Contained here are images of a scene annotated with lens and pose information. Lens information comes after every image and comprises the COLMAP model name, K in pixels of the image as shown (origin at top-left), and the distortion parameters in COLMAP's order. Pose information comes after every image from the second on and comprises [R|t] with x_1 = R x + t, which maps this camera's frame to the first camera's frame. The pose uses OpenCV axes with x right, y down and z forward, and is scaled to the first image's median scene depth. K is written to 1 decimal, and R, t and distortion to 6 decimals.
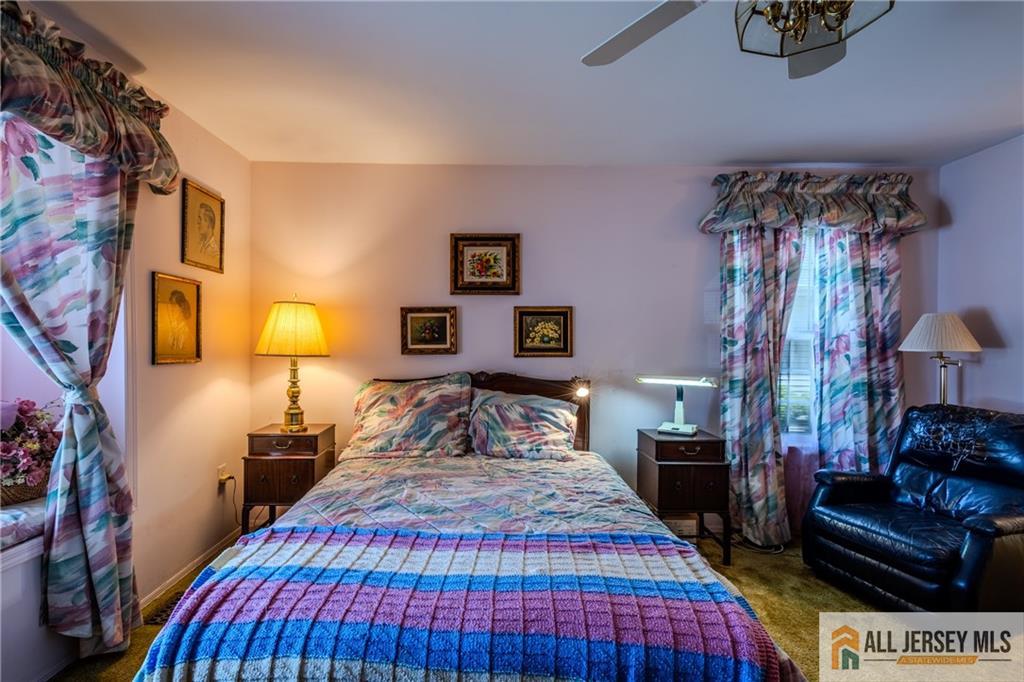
lens RADIAL K [[489.7, 0, 509.3], [0, 489.7, 348.2], [0, 0, 1]] dist [0.012890, -0.000694]
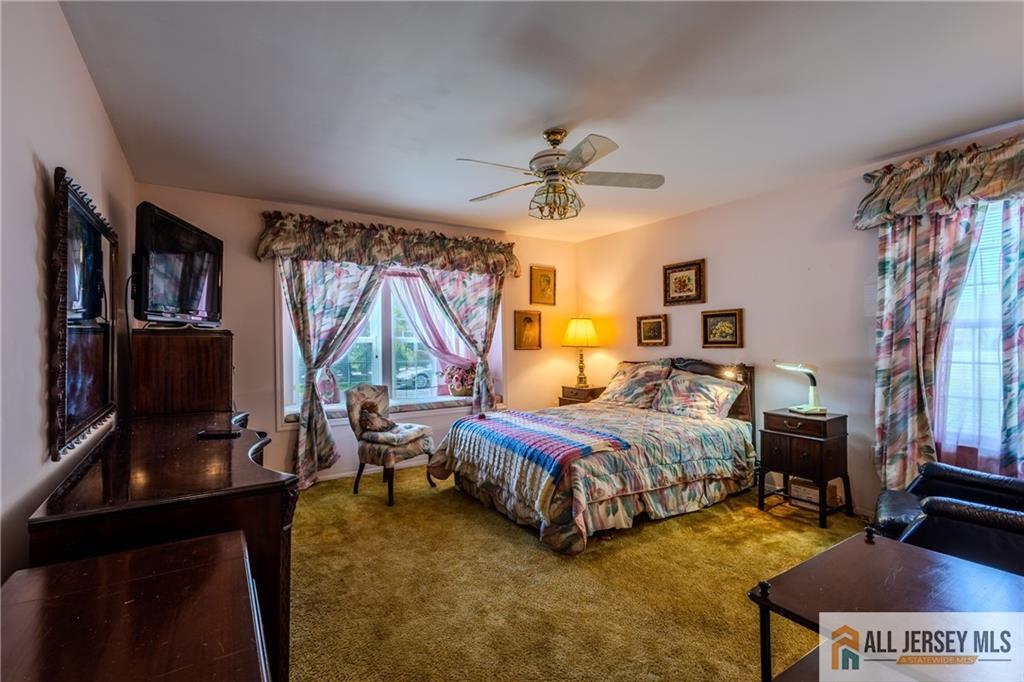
lens RADIAL K [[489.7, 0, 519.4], [0, 489.7, 342.7], [0, 0, 1]] dist [0.012890, -0.000694]
pose [[0.546628, -0.009547, -0.837321, 0.913398], [0.002076, 0.999947, -0.010046, 0.016754], [0.837373, 0.003753, 0.546619, -0.197343]]
